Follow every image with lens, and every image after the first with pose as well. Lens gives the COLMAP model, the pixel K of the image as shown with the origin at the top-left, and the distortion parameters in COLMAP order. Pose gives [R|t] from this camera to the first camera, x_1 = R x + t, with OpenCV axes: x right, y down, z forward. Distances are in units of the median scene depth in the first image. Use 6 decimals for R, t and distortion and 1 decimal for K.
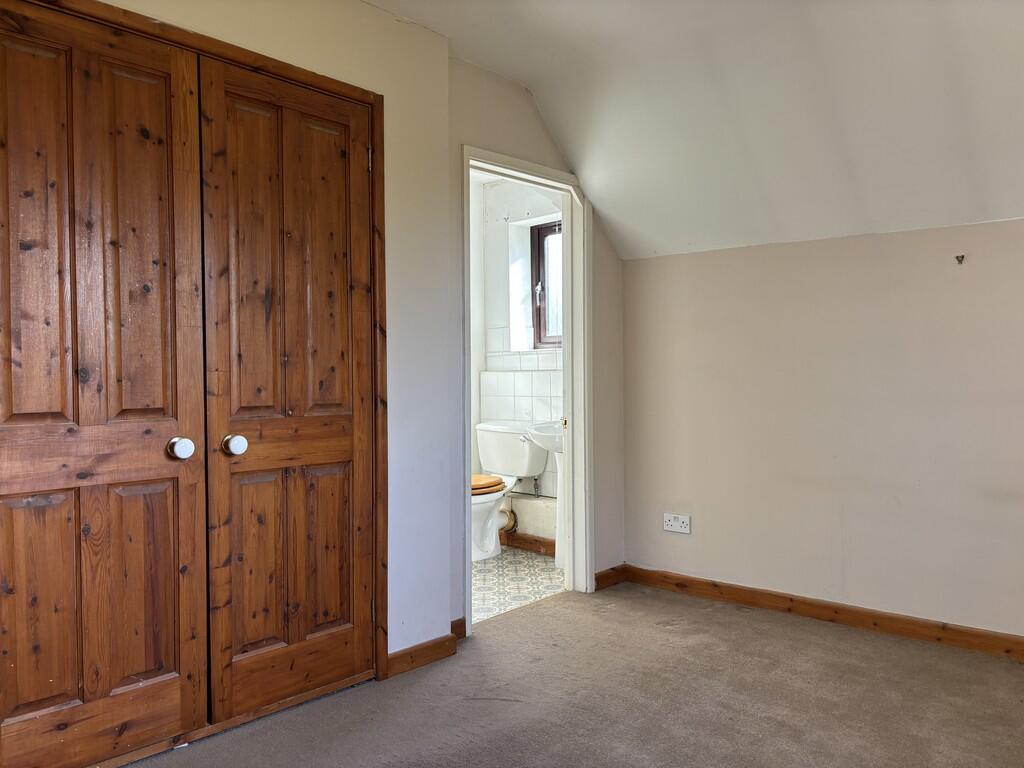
lens RADIAL K [[777.3, 0, 512.0], [0, 777.3, 384.0], [0, 0, 1]] dist [0.034176, -0.001135]
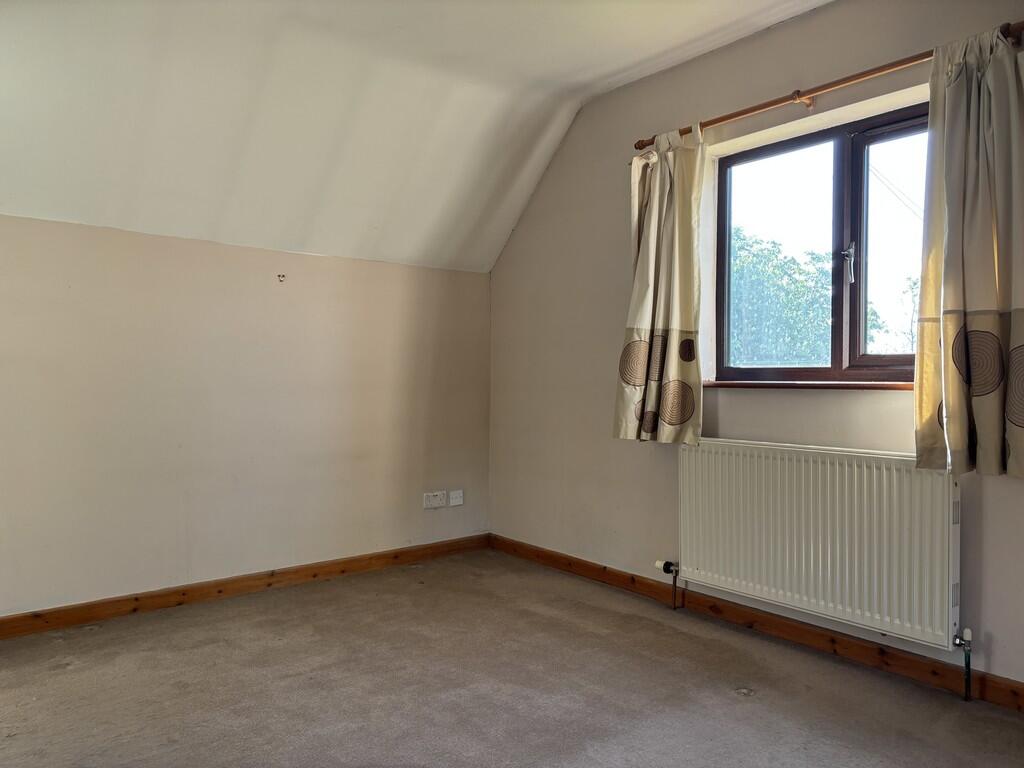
lens RADIAL K [[757.4, 0, 512.0], [0, 757.4, 384.0], [0, 0, 1]] dist [0.037276, -0.001491]
pose [[0.174697, -0.001409, 0.984621, -0.553534], [0.009473, 0.999955, -0.000250, 0.014781], [-0.984577, 0.009371, 0.174703, 0.411257]]
